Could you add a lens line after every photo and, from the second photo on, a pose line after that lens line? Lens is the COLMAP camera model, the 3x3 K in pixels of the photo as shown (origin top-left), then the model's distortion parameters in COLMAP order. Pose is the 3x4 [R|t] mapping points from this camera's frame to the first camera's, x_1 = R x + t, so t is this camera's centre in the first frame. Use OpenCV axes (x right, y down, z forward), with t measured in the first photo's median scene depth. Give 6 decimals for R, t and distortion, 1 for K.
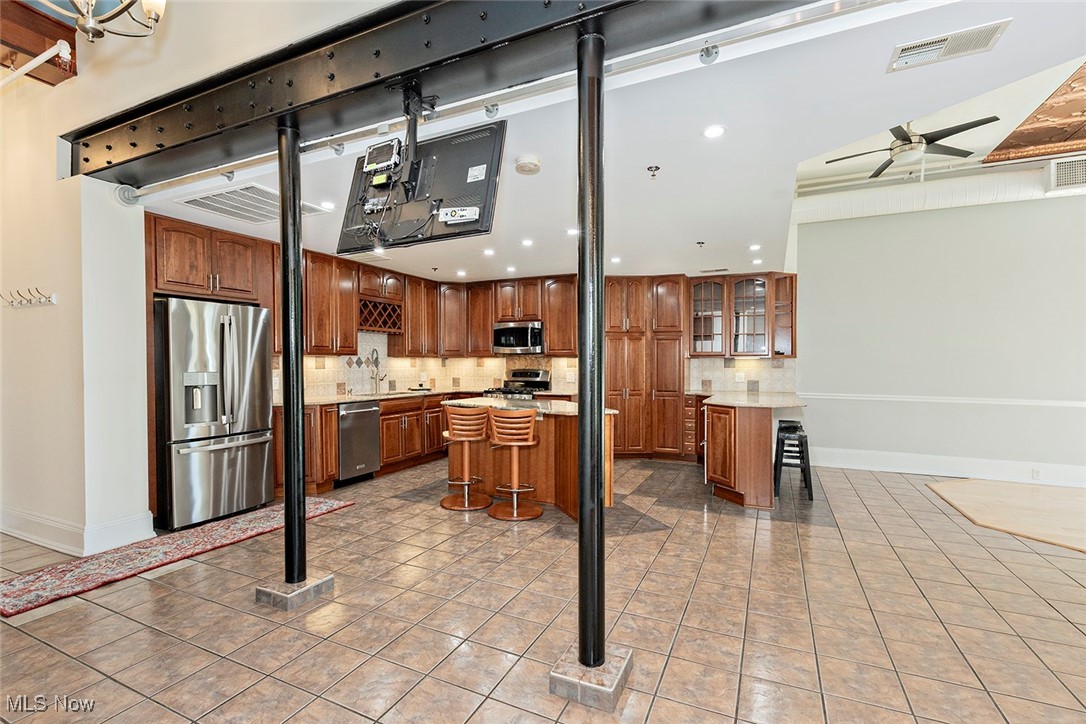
lens RADIAL K [[518.8, 0, 506.1], [0, 518.8, 380.1], [0, 0, 1]] dist [0.005974, 0.000146]
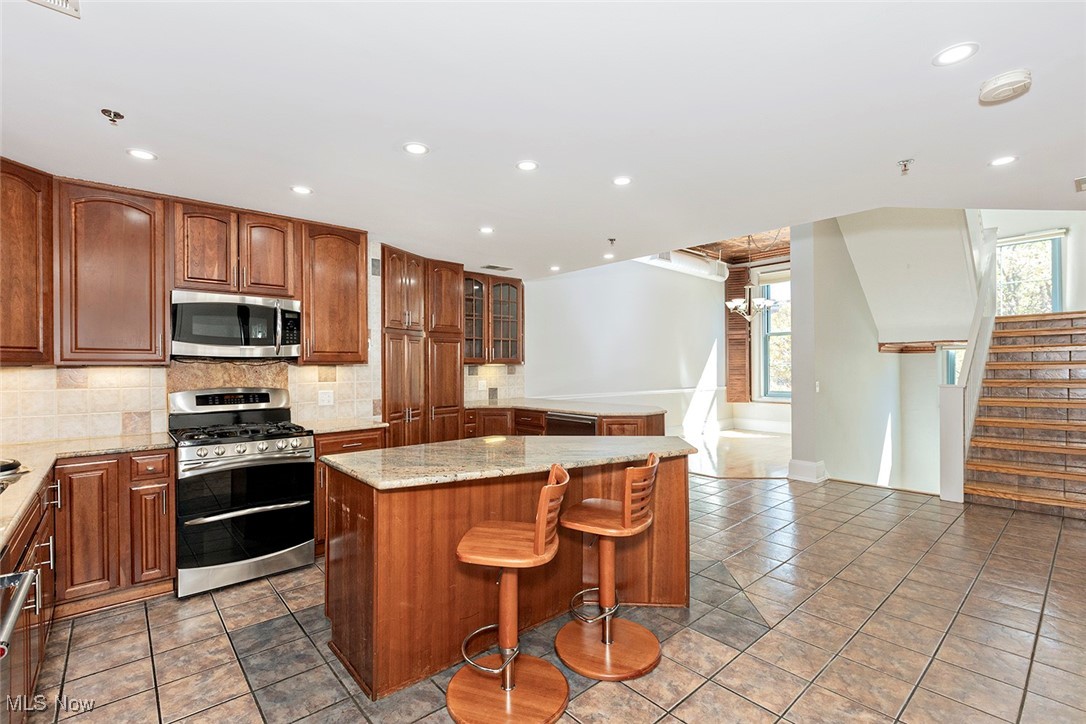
lens RADIAL K [[481.5, 0, 564.1], [0, 481.5, 369.8], [0, 0, 1]] dist [-0.002090, -0.000366]
pose [[0.348724, -0.013961, 0.937122, -0.332554], [0.039323, 0.999227, 0.000254, -0.030252], [-0.936400, 0.036762, 0.349003, 0.597497]]
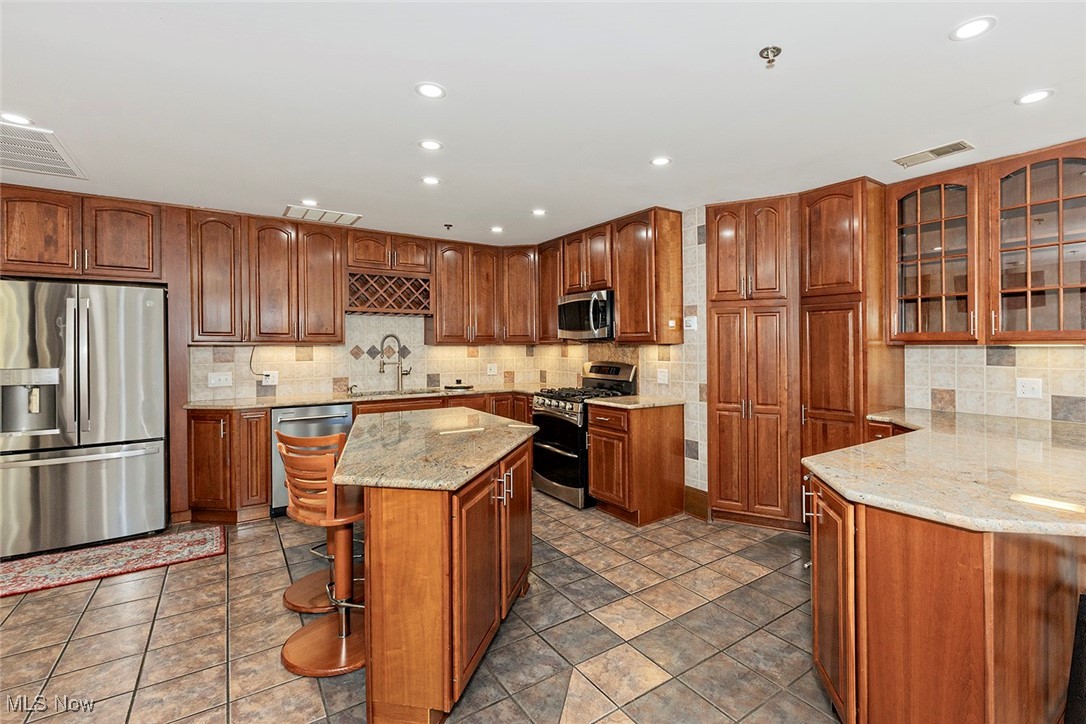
lens RADIAL K [[481.5, 0, 539.6], [0, 481.5, 352.9], [0, 0, 1]] dist [-0.002090, -0.000366]
pose [[0.877367, 0.005858, -0.479784, 0.299997], [-0.014450, 0.999795, -0.014216, -0.025983], [0.479602, 0.019406, 0.877271, 0.460424]]
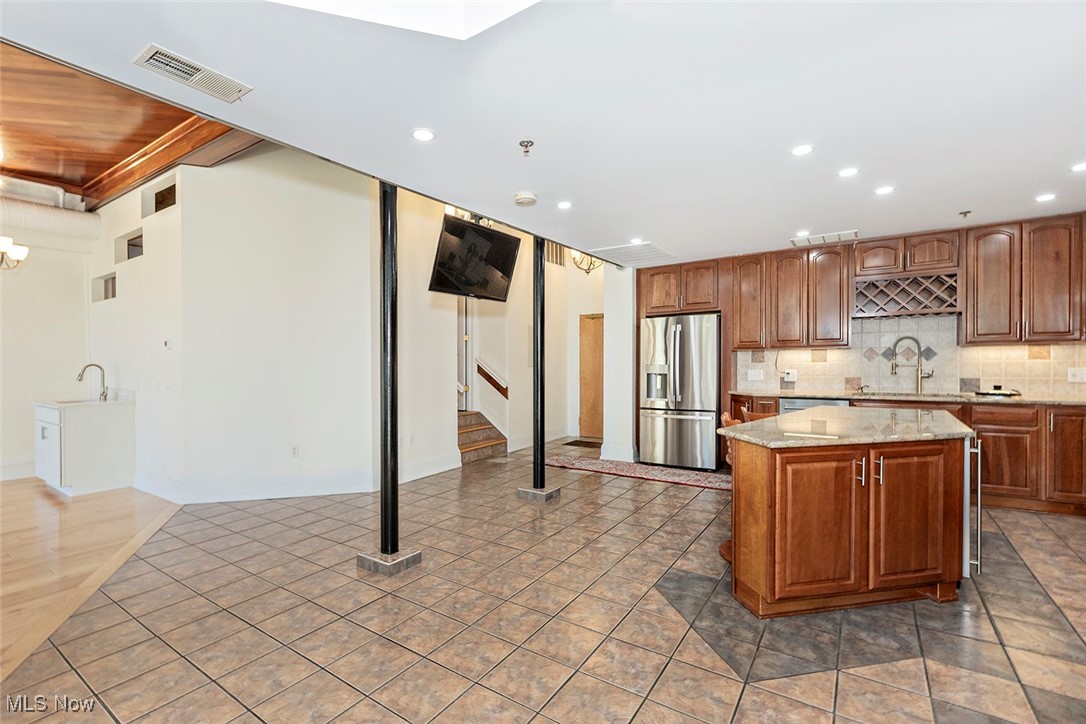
lens RADIAL K [[465.9, 0, 558.5], [0, 465.9, 358.7], [0, 0, 1]] dist [0.004162, 0.000542]
pose [[-0.089775, 0.005200, -0.995949, 0.503928], [-0.015049, 0.999865, 0.006577, -0.023768], [0.995848, 0.015579, -0.089684, 0.534013]]
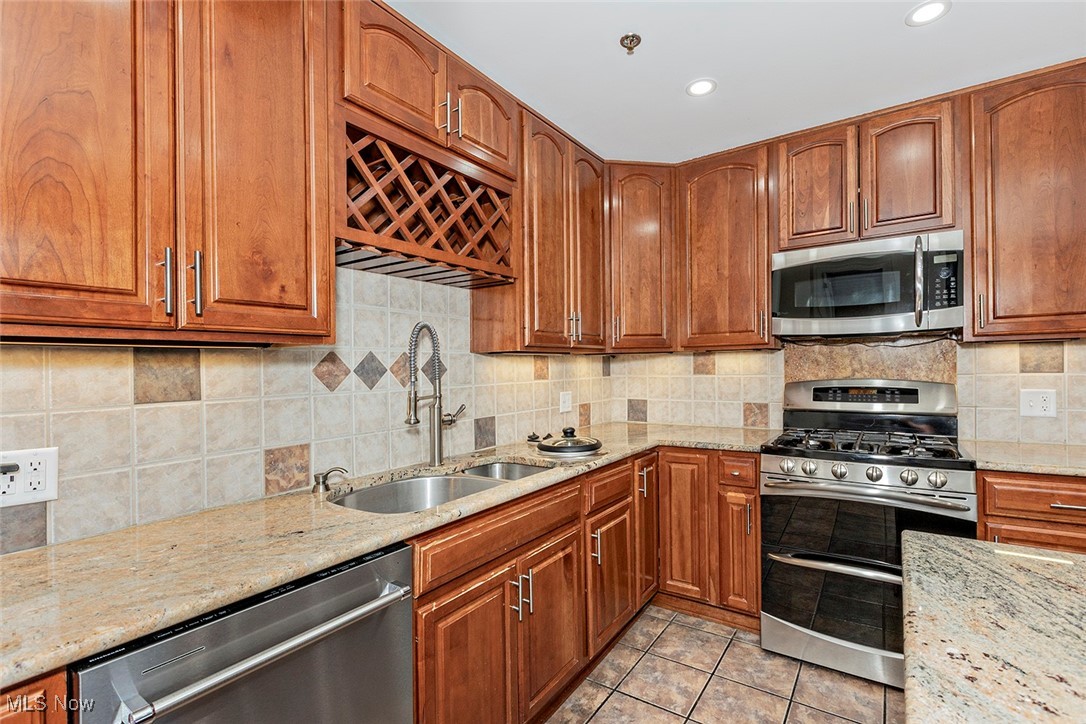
lens RADIAL K [[481.5, 0, 554.6], [0, 481.5, 369.5], [0, 0, 1]] dist [-0.002090, -0.000366]
pose [[0.990084, -0.021451, -0.138830, -0.138765], [0.017017, 0.999309, -0.033045, -0.023362], [0.139443, 0.030355, 0.989765, 0.727409]]
